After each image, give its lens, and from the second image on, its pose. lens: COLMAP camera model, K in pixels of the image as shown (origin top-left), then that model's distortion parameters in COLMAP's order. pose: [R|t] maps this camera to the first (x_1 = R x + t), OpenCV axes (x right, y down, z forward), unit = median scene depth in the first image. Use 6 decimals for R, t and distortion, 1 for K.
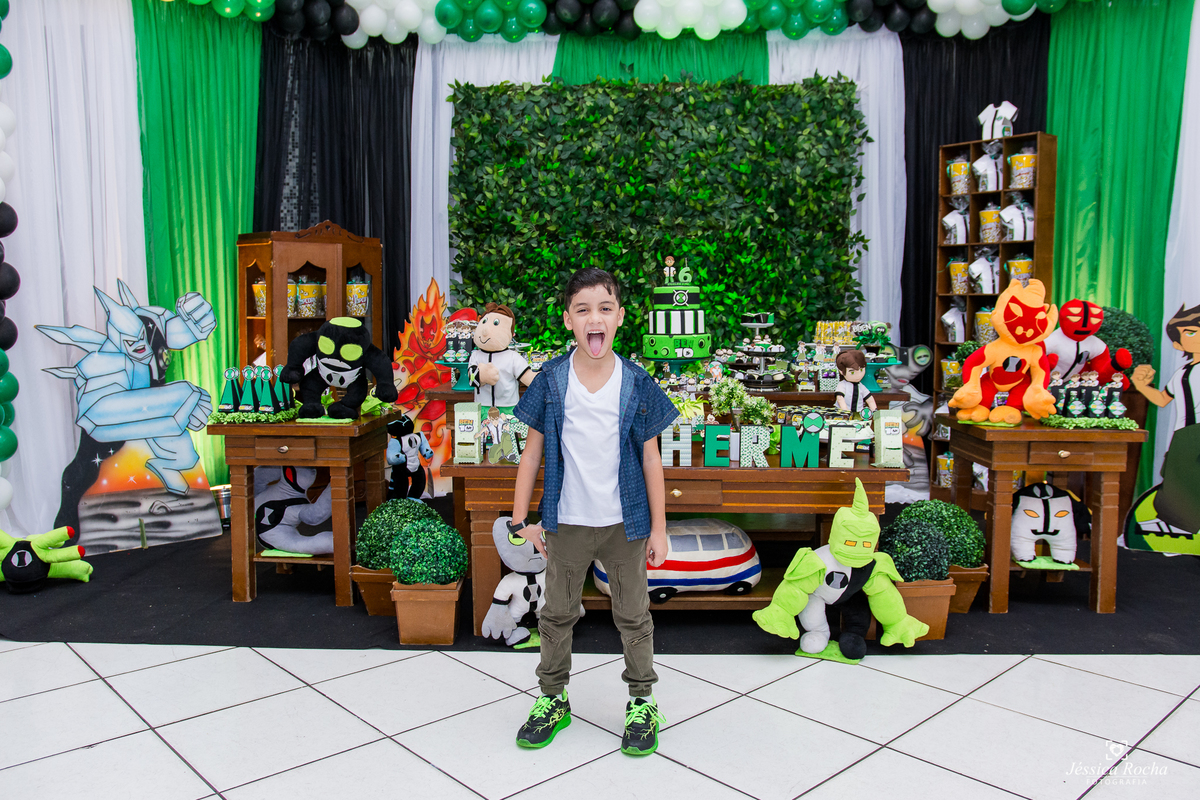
lens RADIAL K [[944.4, 0, 587.7], [0, 944.4, 403.6], [0, 0, 1]] dist [-0.087846, 0.072021]
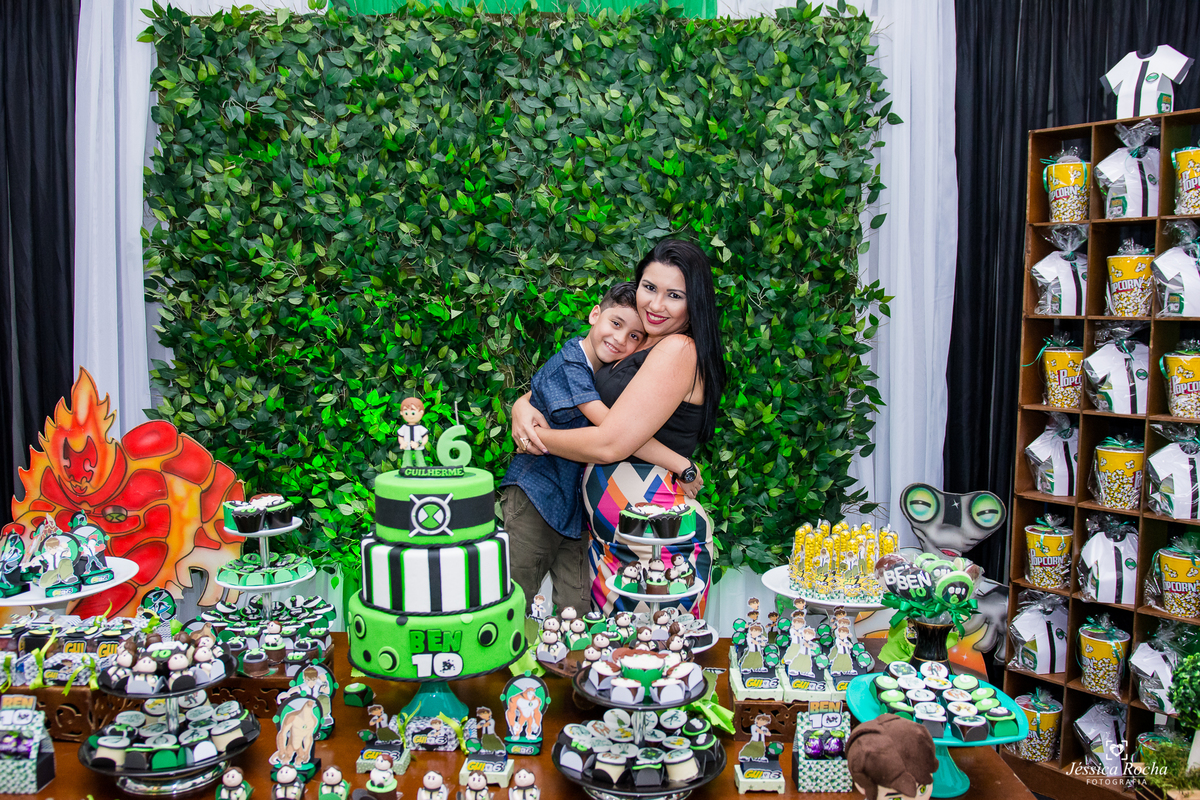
lens RADIAL K [[992.2, 0, 604.0], [0, 992.2, 404.2], [0, 0, 1]] dist [-0.083831, 0.066305]
pose [[0.999125, 0.006056, 0.041371, 0.103387], [-0.005793, 0.999962, -0.006469, -0.105661], [-0.041409, 0.006224, 0.999123, 0.414691]]
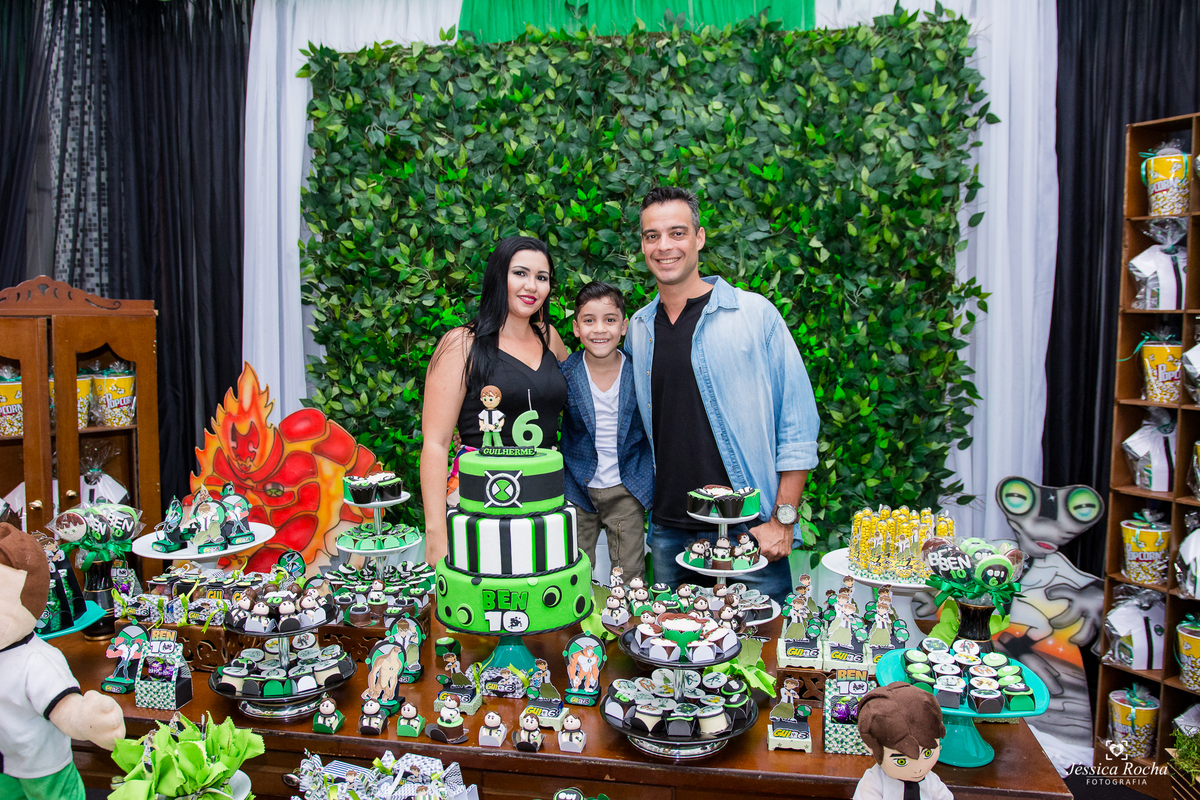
lens RADIAL K [[944.4, 0, 587.7], [0, 944.4, 403.6], [0, 0, 1]] dist [-0.087846, 0.072021]
pose [[0.991439, 0.013046, -0.129917, 0.131042], [-0.013327, 0.999910, -0.001294, -0.103296], [0.129889, 0.003015, 0.991524, 0.400493]]
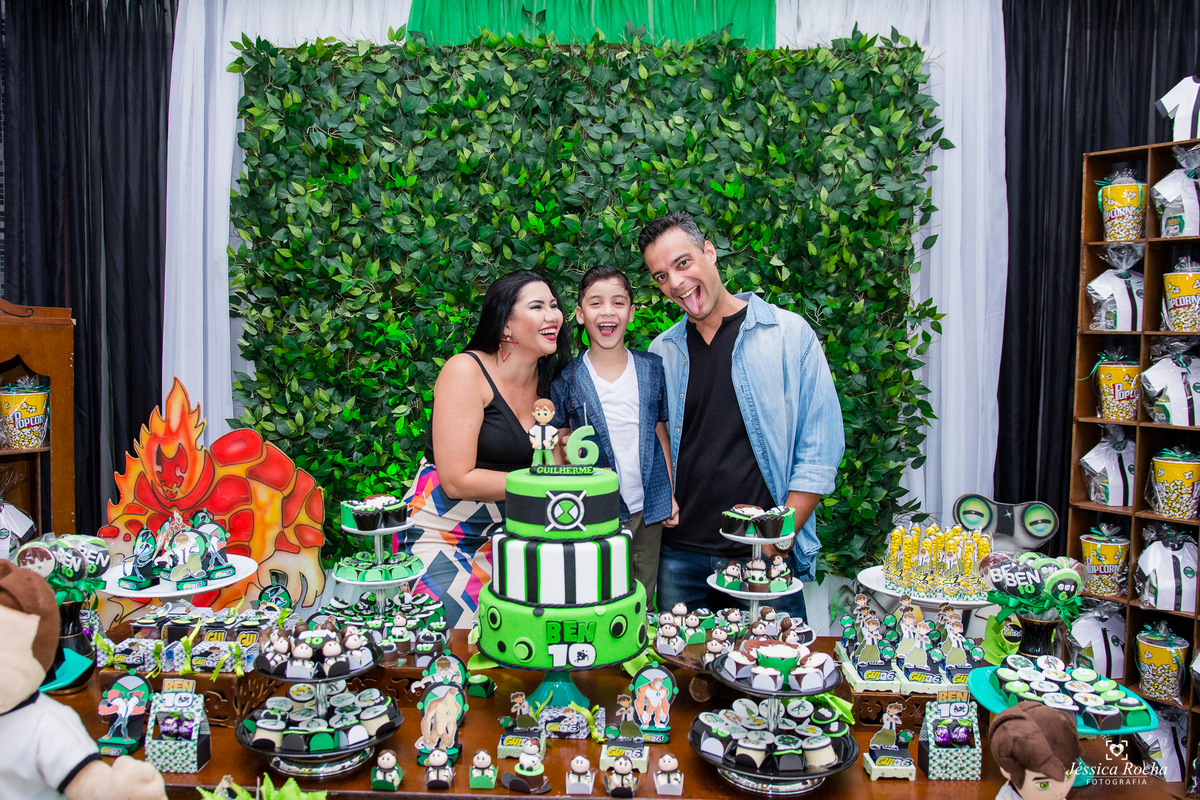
lens RADIAL K [[953.6, 0, 586.4], [0, 953.6, 403.4], [0, 0, 1]] dist [-0.086888, 0.072152]
pose [[0.999835, 0.011448, 0.014124, 0.069338], [-0.011026, 0.999501, -0.029592, -0.099466], [-0.014456, 0.029431, 0.999462, 0.414550]]
